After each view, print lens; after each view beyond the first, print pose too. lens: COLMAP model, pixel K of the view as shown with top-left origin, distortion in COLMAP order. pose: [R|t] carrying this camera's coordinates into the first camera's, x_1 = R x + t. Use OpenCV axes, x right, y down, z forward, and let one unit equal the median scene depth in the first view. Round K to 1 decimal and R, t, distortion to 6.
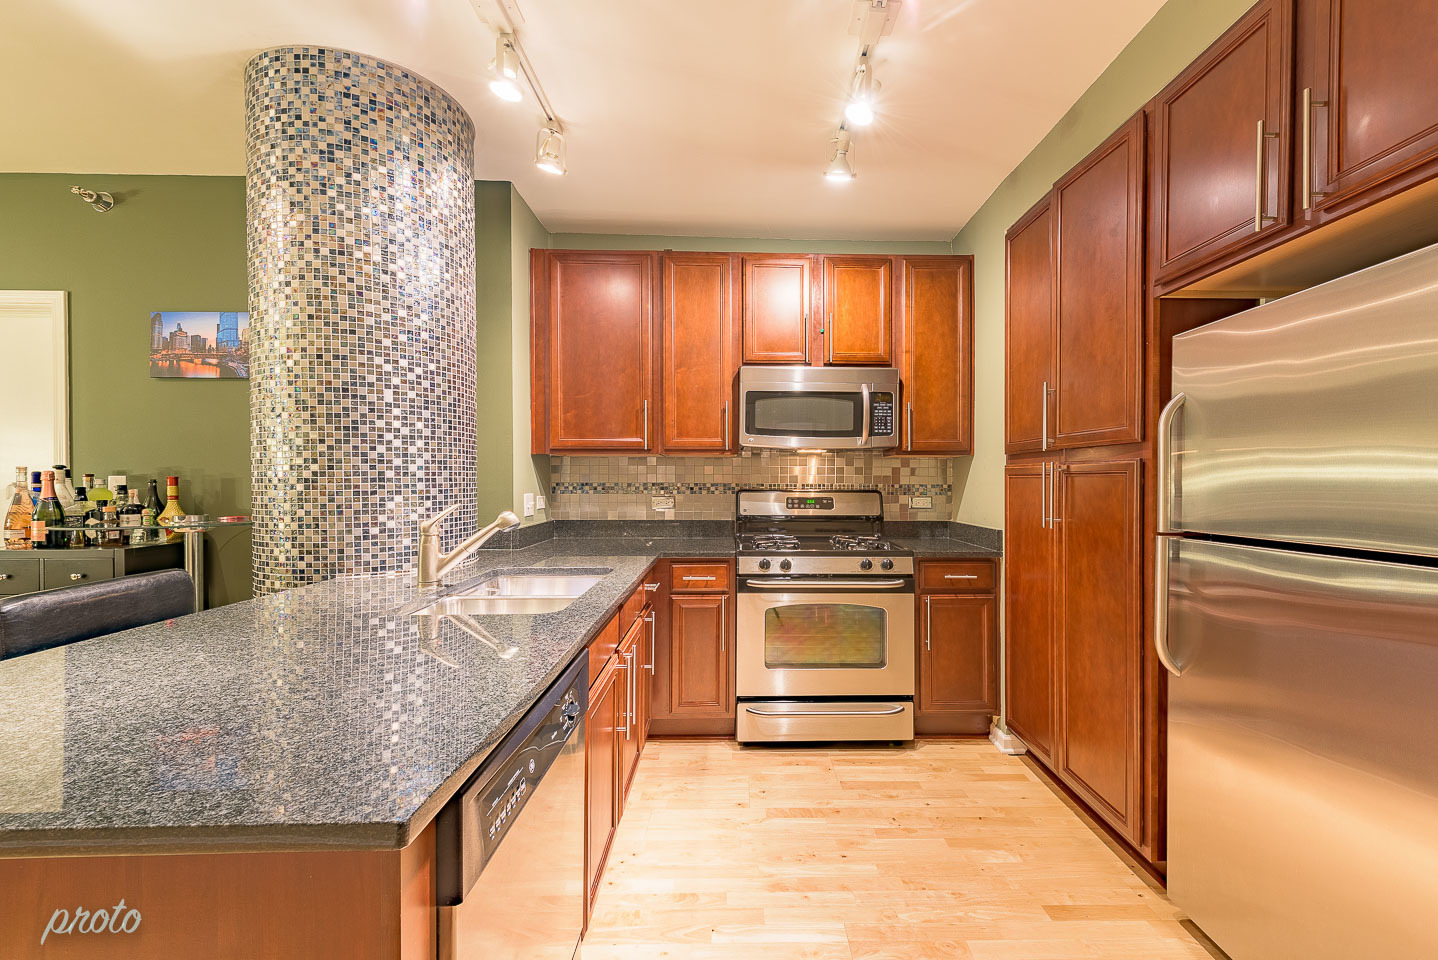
lens RADIAL K [[593.3, 0, 749.5], [0, 593.3, 481.0], [0, 0, 1]] dist [0.006817, -0.000221]
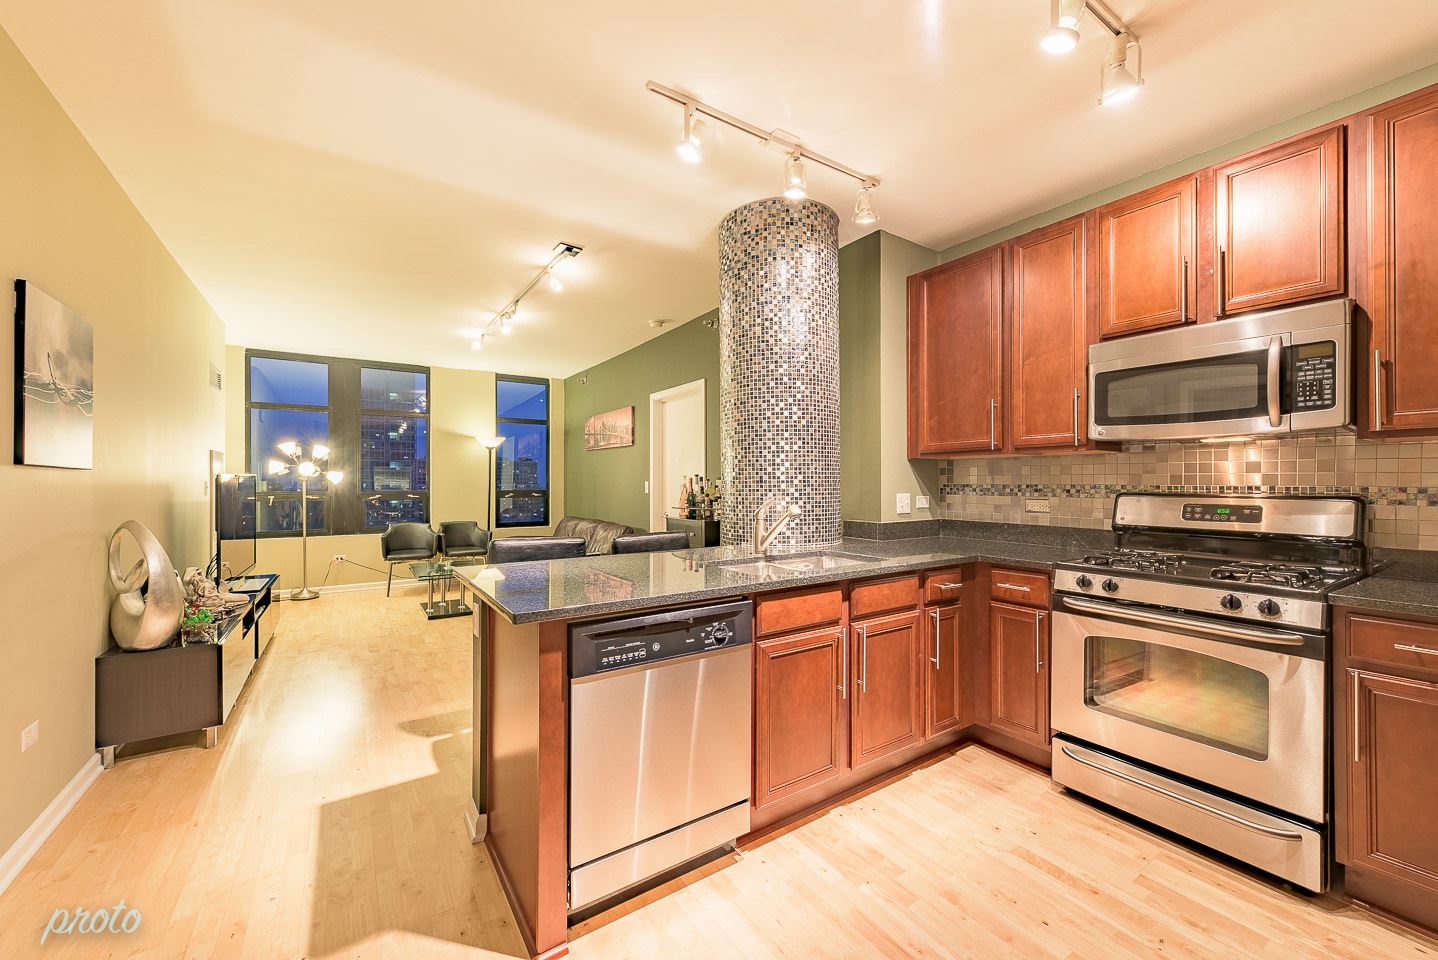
lens RADIAL K [[565.0, 0, 651.2], [0, 565.0, 478.8], [0, 0, 1]] dist [0.005845, -0.000578]
pose [[0.468966, -0.006979, -0.883188, 0.458732], [0.000694, 0.999971, -0.007533, 0.001097], [0.883216, 0.002919, 0.468958, 0.088880]]
